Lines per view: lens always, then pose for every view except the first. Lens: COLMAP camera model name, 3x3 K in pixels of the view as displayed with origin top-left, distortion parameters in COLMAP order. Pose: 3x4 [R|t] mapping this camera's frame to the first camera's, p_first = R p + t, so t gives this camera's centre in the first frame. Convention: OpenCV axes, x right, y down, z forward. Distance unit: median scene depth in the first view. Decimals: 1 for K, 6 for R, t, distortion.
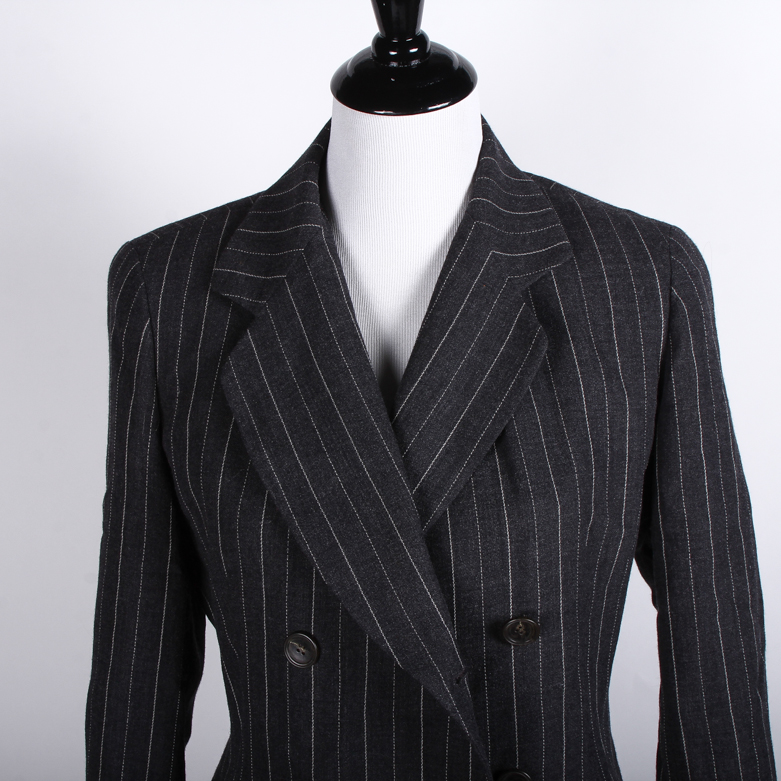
lens RADIAL K [[1311.7, 0, 393.4], [0, 1311.7, 393.0], [0, 0, 1]] dist [-0.079383, 0.000000]
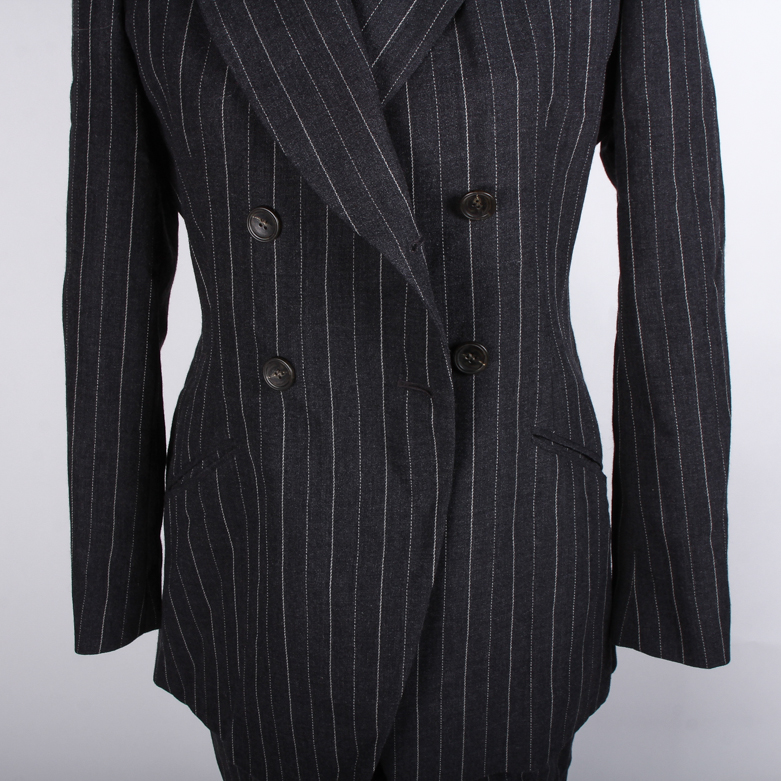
lens RADIAL K [[1311.7, 0, 394.9], [0, 1311.7, 391.2], [0, 0, 1]] dist [-0.079383, 0.000000]
pose [[0.999977, 0.003091, -0.005979, 0.036718], [-0.001726, 0.976369, 0.216104, 0.096158], [0.006505, -0.216089, 0.976352, -0.027344]]
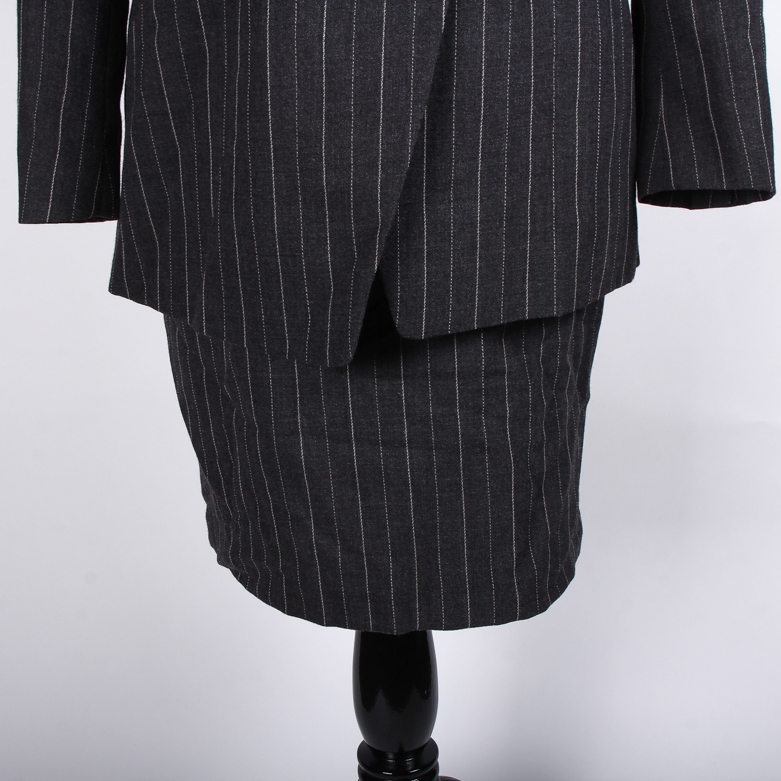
lens RADIAL K [[1311.7, 0, 395.9], [0, 1311.7, 392.6], [0, 0, 1]] dist [-0.079383, 0.000000]
pose [[0.999118, -0.010192, 0.040729, -0.009523], [0.005898, 0.994540, 0.104192, 0.617937], [-0.041569, -0.103860, 0.993723, 0.039405]]
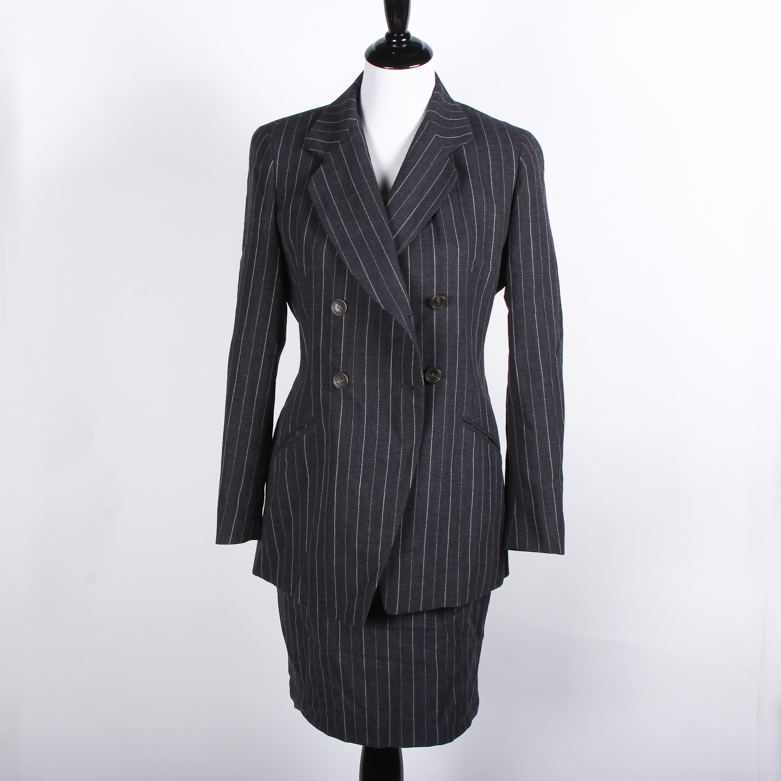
lens RADIAL K [[1311.7, 0, 393.2], [0, 1311.7, 389.5], [0, 0, 1]] dist [-0.079383, 0.000000]
pose [[0.998804, 0.048894, 0.000137, 0.025378], [-0.048894, 0.998788, 0.005665, 0.299111], [0.000140, -0.005665, 0.999984, -1.144315]]
